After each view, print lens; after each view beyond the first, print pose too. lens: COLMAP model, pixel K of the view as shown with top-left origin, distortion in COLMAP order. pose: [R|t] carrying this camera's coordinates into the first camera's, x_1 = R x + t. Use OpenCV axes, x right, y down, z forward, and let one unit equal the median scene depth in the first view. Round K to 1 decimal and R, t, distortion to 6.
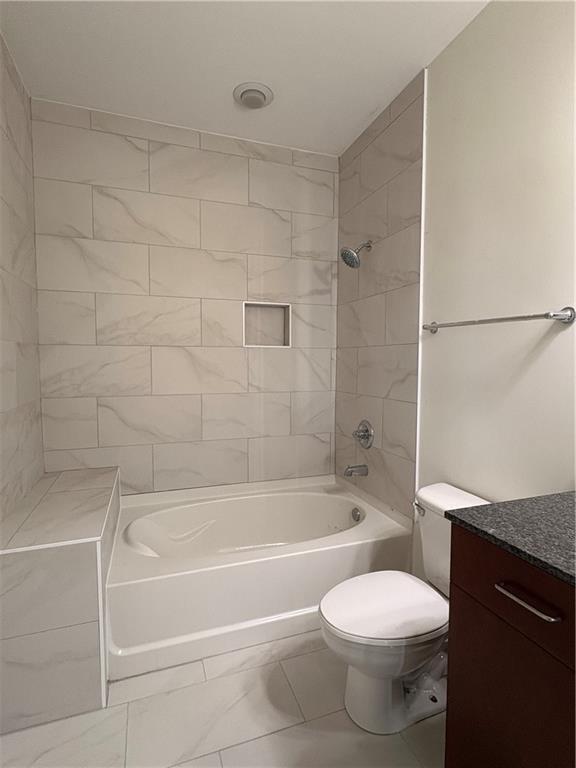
lens RADIAL K [[409.8, 0, 290.5], [0, 409.8, 382.5], [0, 0, 1]] dist [0.002716, -0.001498]
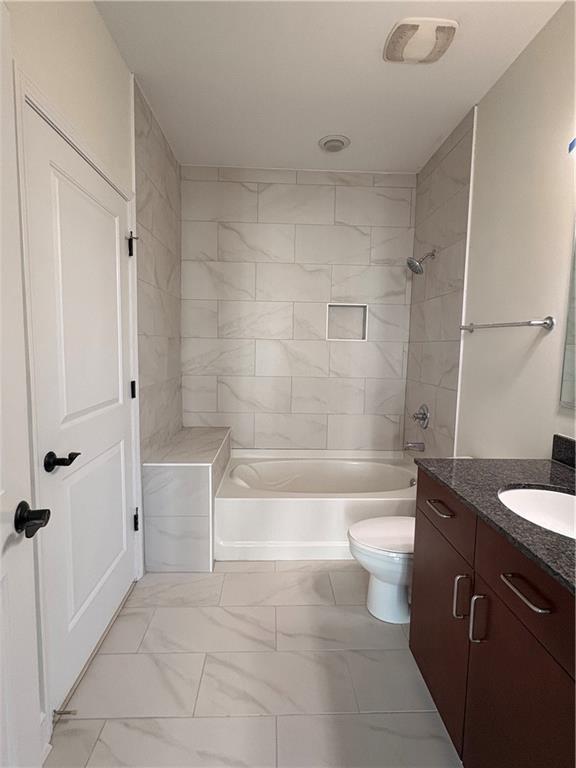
lens RADIAL K [[409.8, 0, 290.5], [0, 409.8, 382.5], [0, 0, 1]] dist [0.002716, -0.001498]
pose [[0.955674, 0.042815, -0.291297, 0.155664], [-0.033563, 0.998763, 0.036686, -0.000809], [0.292508, -0.025283, 0.955929, -0.232306]]
